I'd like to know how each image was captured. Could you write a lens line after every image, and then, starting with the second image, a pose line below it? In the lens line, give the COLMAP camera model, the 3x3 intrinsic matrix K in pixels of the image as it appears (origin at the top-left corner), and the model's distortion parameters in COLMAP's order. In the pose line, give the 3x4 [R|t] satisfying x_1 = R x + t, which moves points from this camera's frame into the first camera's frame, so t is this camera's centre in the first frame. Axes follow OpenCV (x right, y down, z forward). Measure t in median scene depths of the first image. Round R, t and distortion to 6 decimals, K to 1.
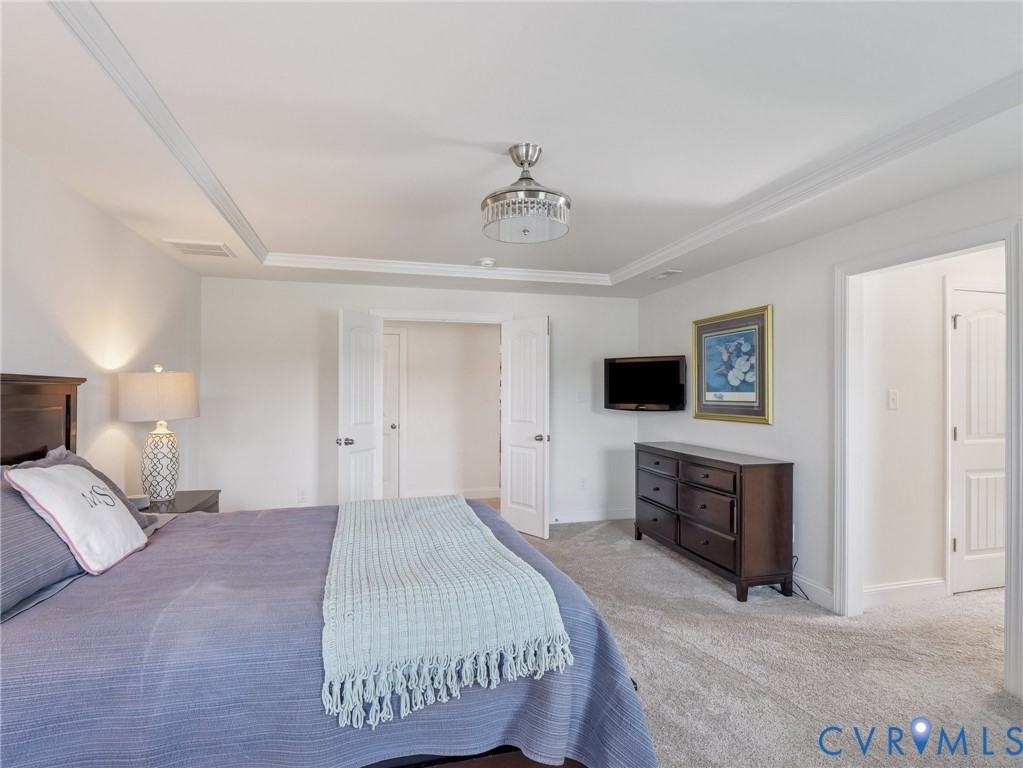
lens RADIAL K [[543.4, 0, 508.2], [0, 543.4, 386.3], [0, 0, 1]] dist [-0.001177, -0.001947]
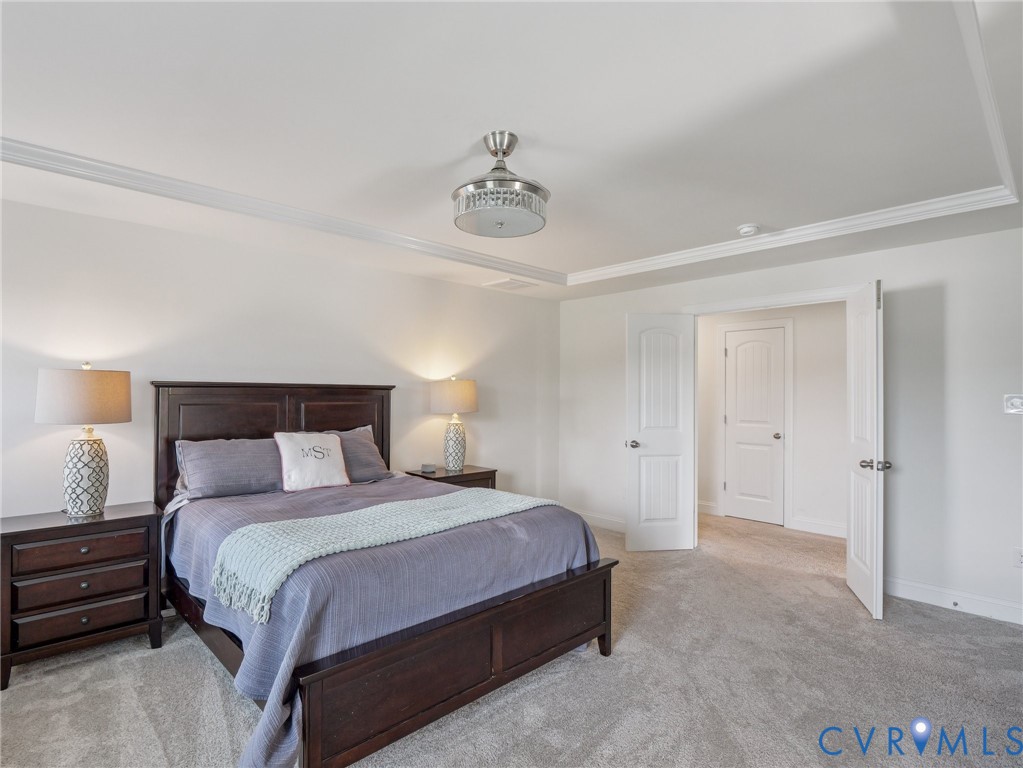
lens RADIAL K [[543.4, 0, 504.6], [0, 543.4, 387.7], [0, 0, 1]] dist [-0.001177, -0.001947]
pose [[0.456039, -0.010347, -0.889899, 0.498996], [0.005727, 0.999946, -0.008692, 0.004435], [0.889941, -0.001133, 0.456074, 0.328884]]
